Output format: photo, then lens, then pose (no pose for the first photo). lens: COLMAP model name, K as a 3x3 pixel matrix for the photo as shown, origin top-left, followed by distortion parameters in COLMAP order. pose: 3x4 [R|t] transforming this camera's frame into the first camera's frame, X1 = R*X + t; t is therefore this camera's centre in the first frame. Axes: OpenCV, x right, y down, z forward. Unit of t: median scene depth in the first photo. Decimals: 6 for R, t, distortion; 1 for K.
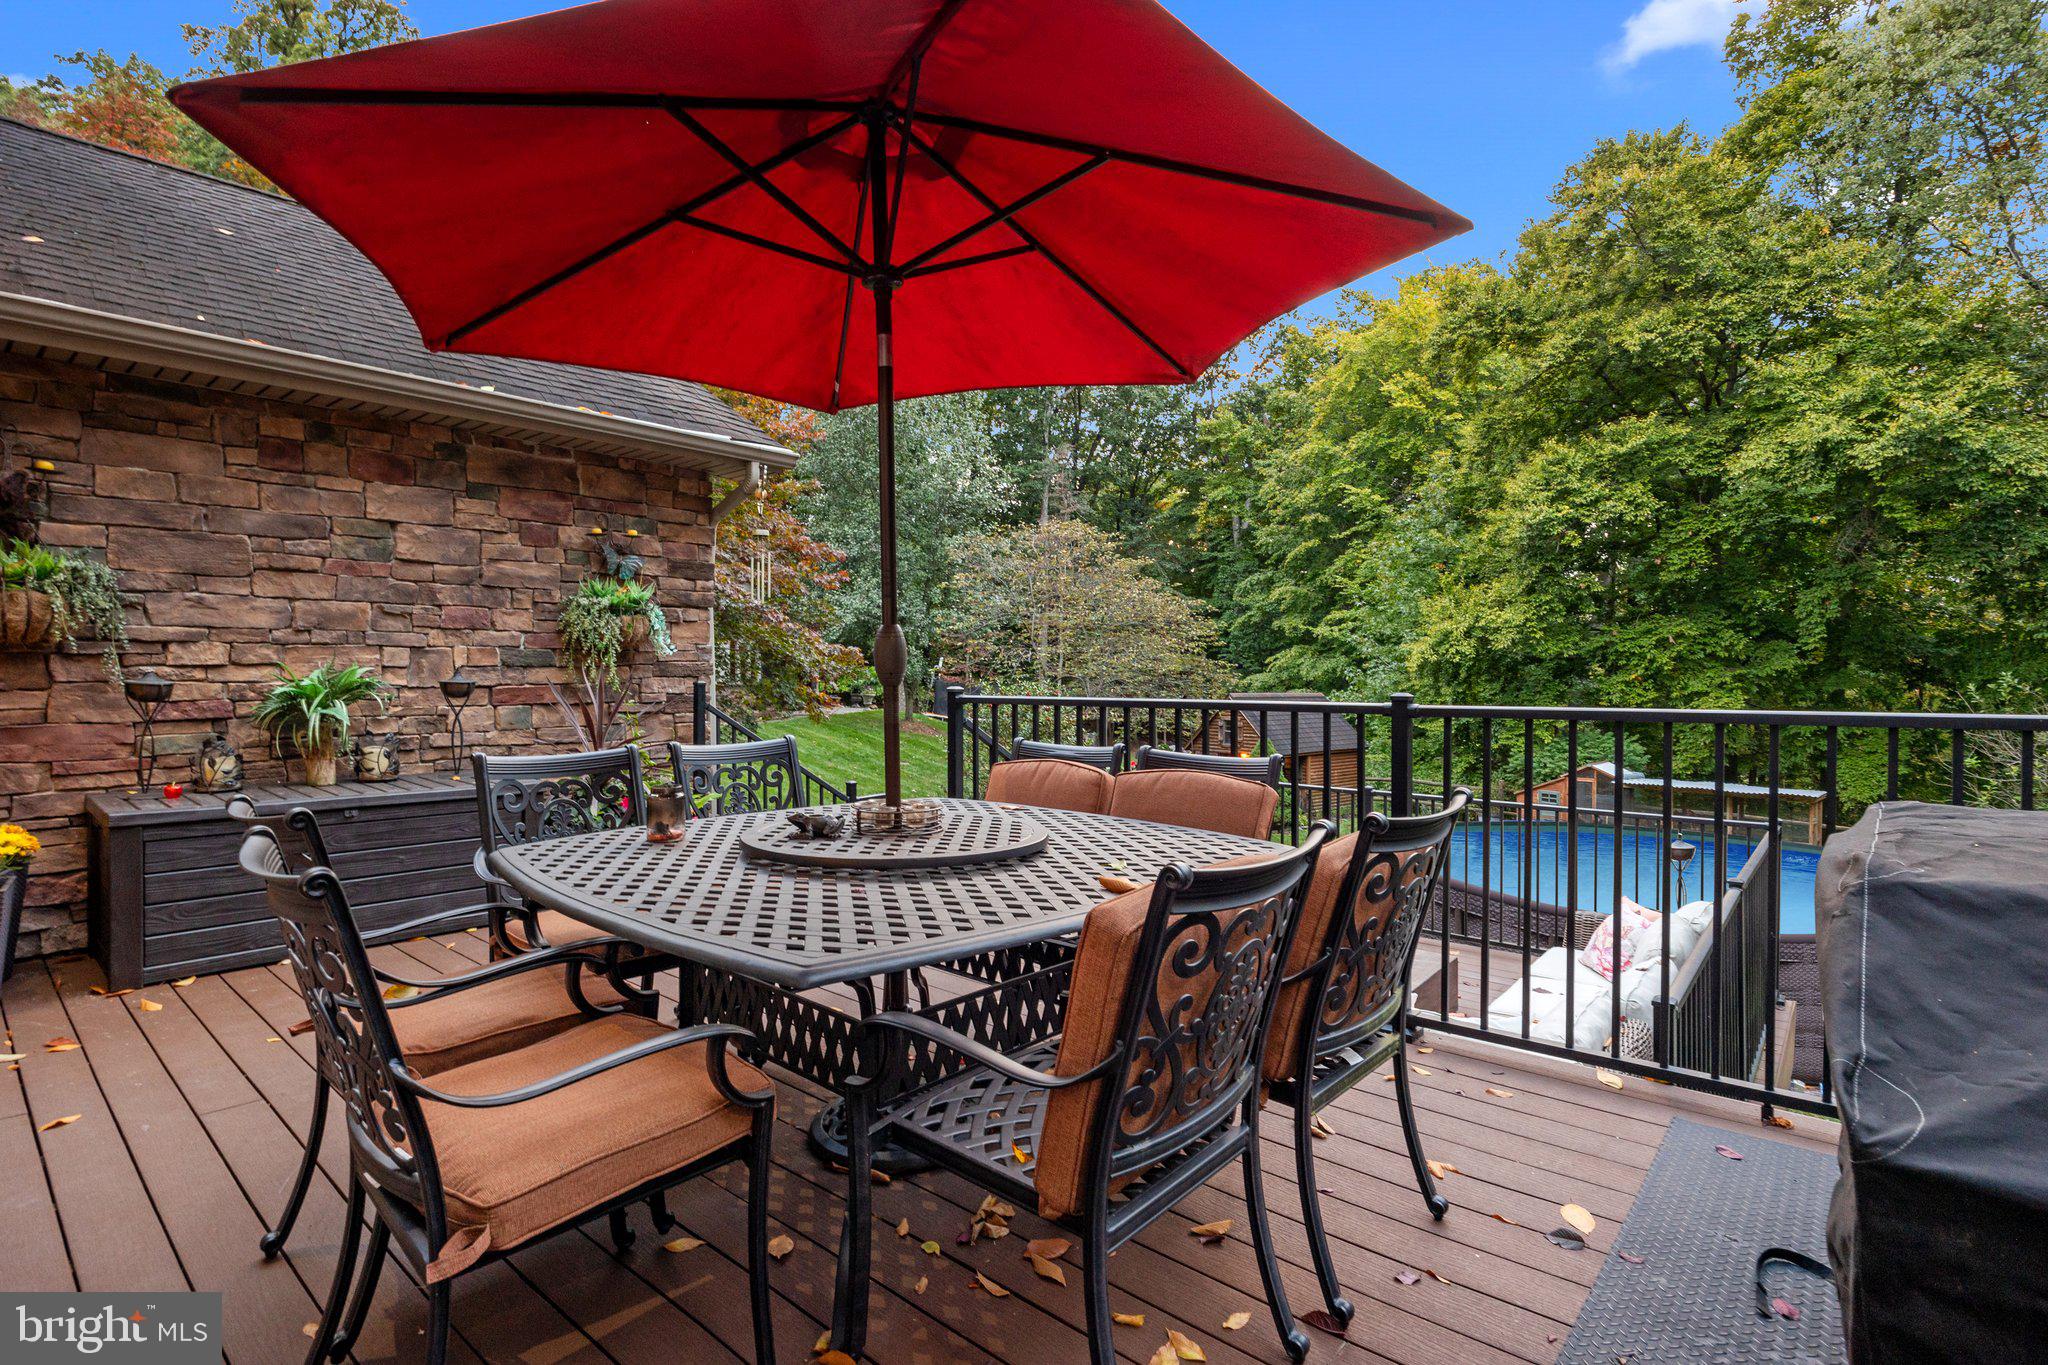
lens RADIAL K [[1021.2, 0, 1024.0], [0, 1021.2, 682.5], [0, 0, 1]] dist [0.000260, 0.000042]
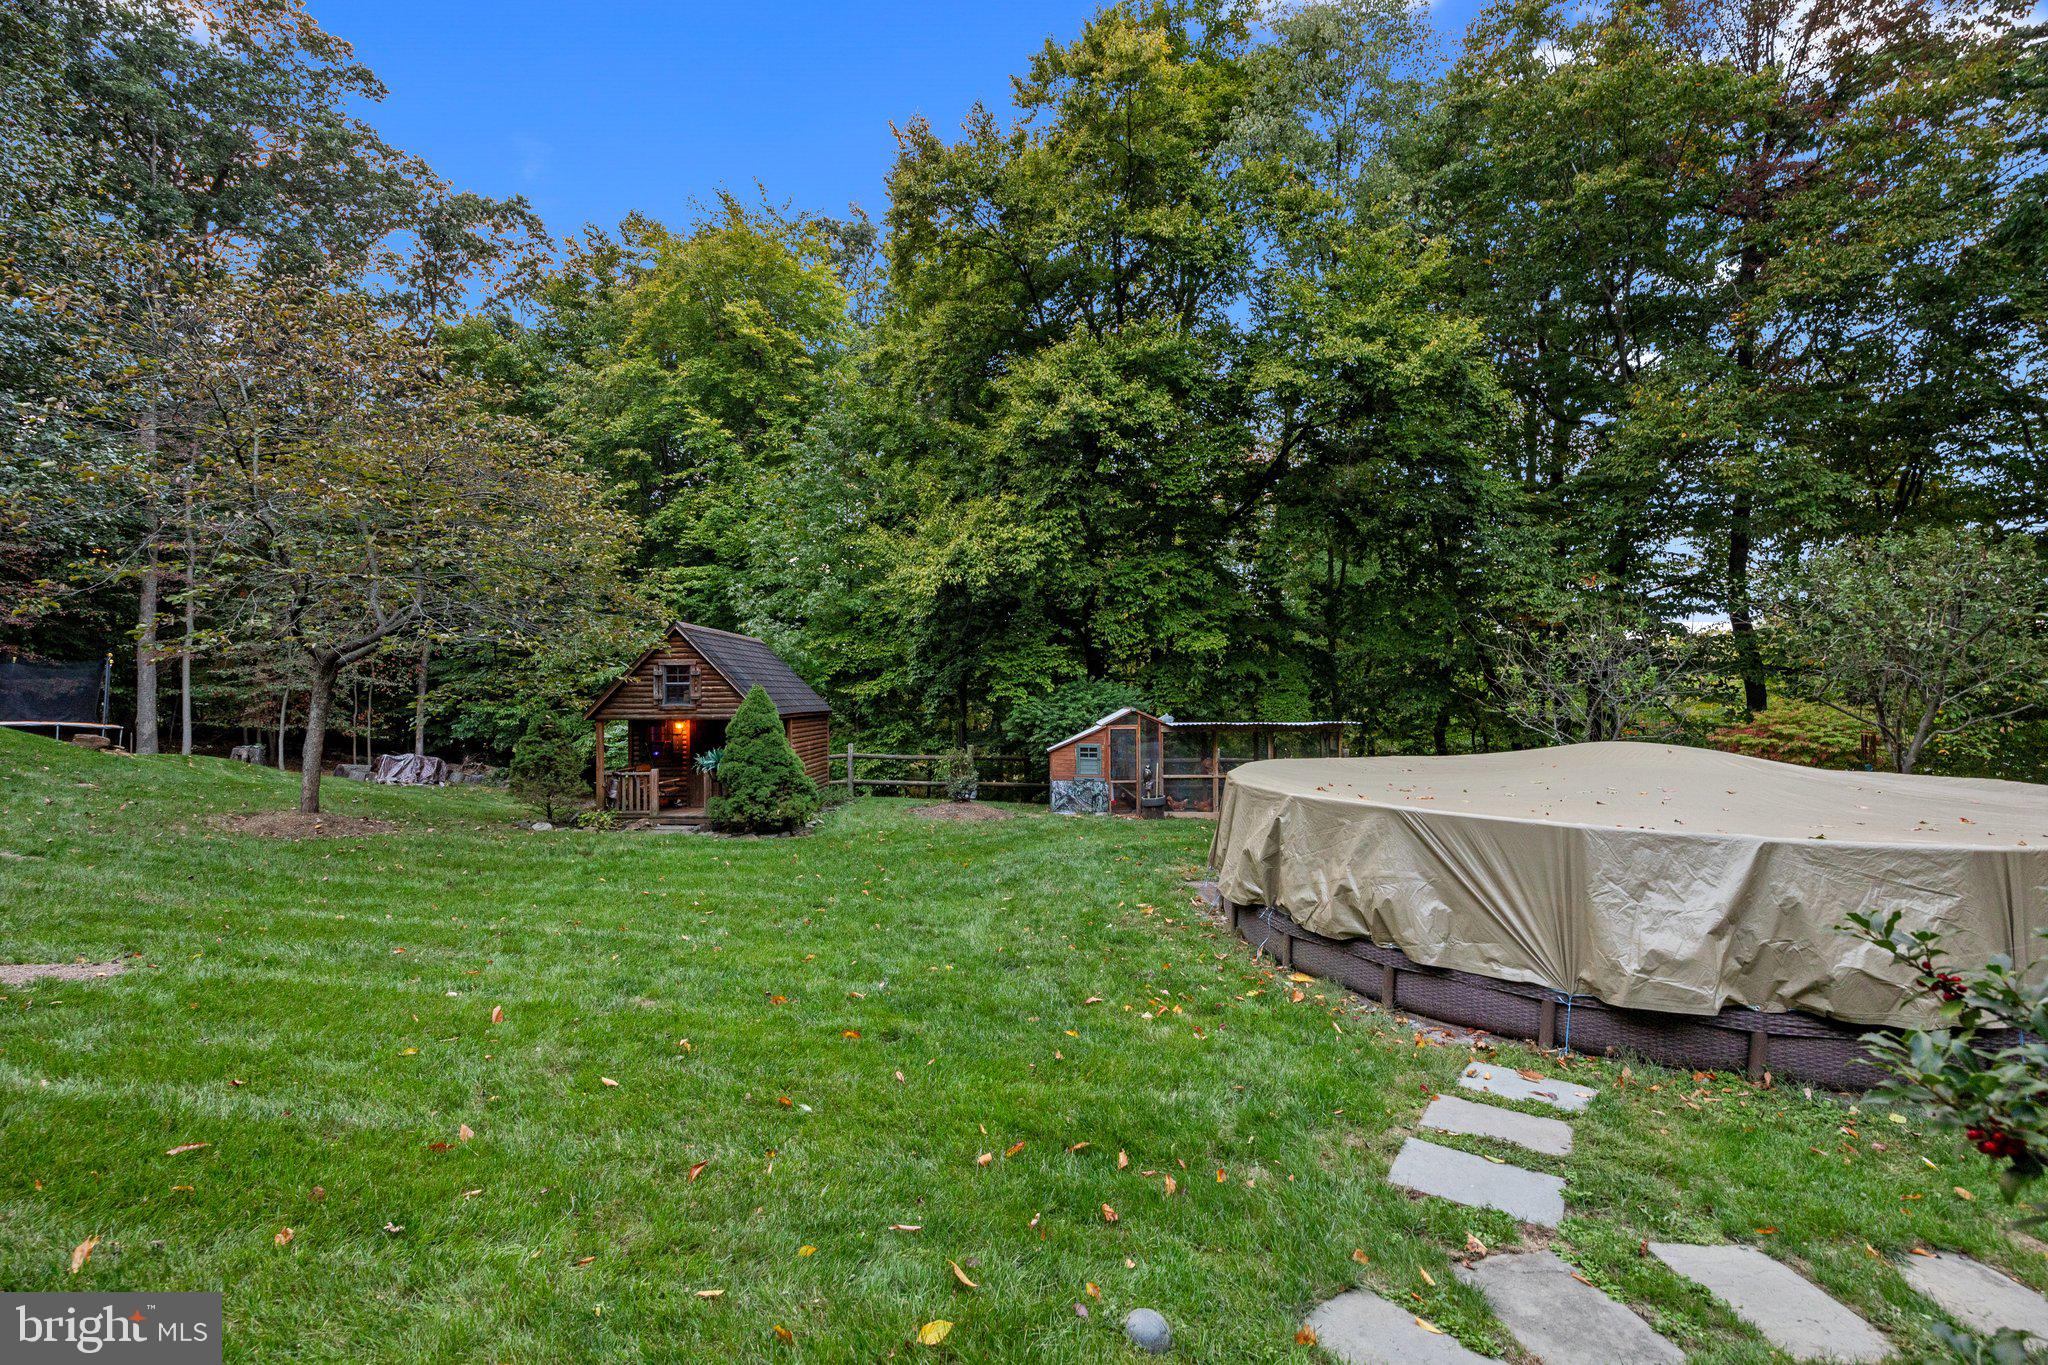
lens RADIAL K [[948.5, 0, 1024.0], [0, 948.5, 682.5], [0, 0, 1]] dist [-0.000537, -0.000320]
pose [[0.695489, -0.001450, 0.718535, -0.068265], [0.018301, 0.999709, -0.015697, 0.063336], [-0.718304, 0.024067, 0.695313, 0.467323]]
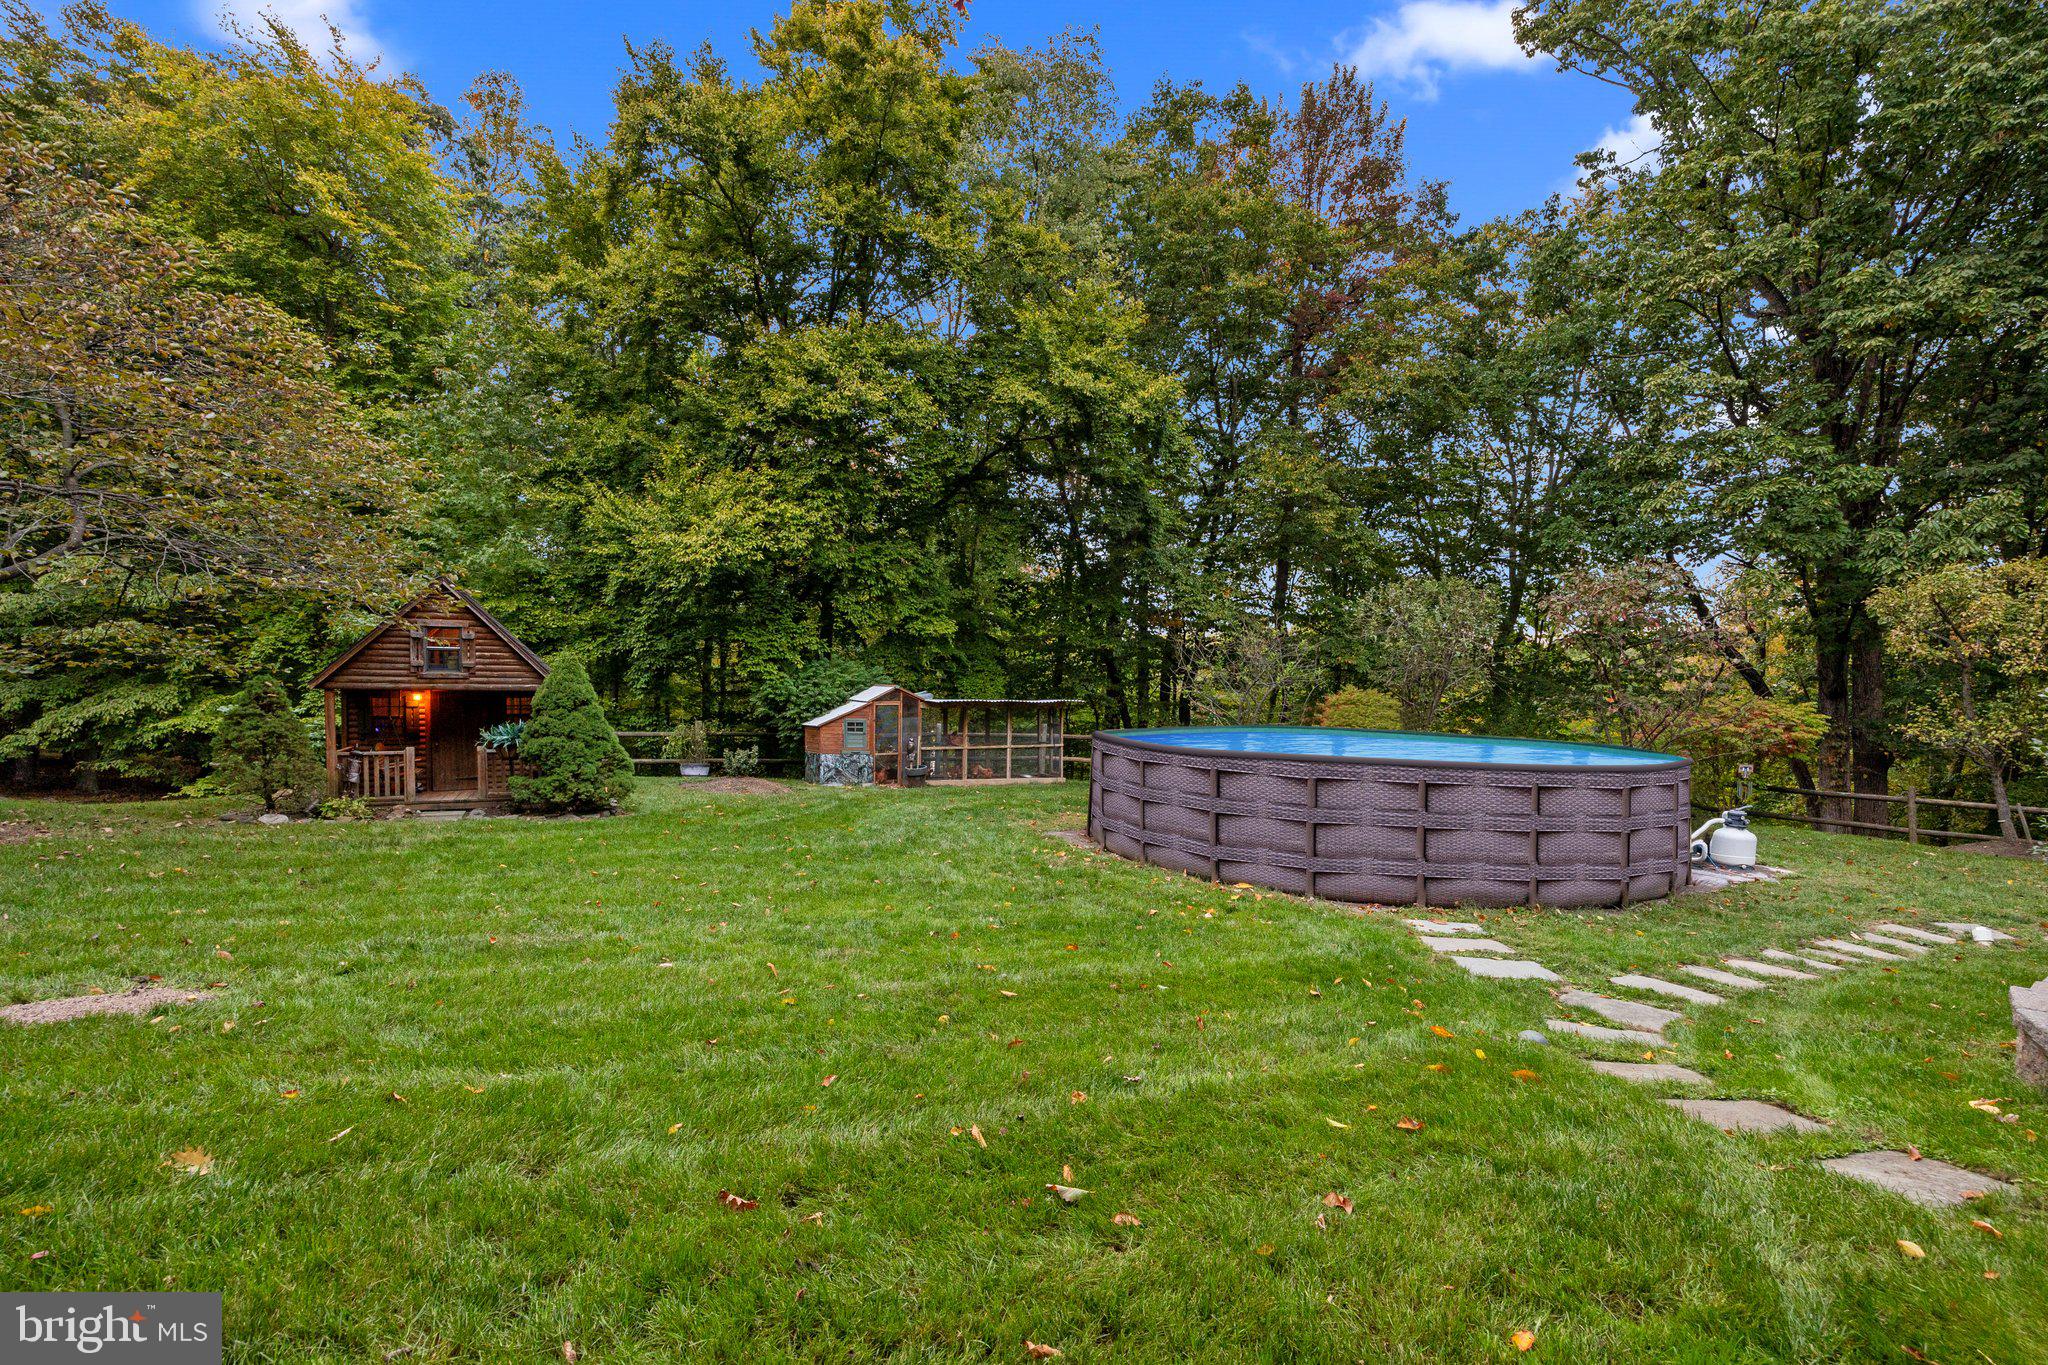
lens RADIAL K [[929.3, 0, 1036.3], [0, 929.3, 708.9], [0, 0, 1]] dist [-0.004396, -0.001413]
pose [[0.272534, -0.033876, 0.961550, -0.190706], [-0.004591, 0.999323, 0.036508, 0.063836], [-0.962135, -0.014365, 0.272194, 0.592176]]
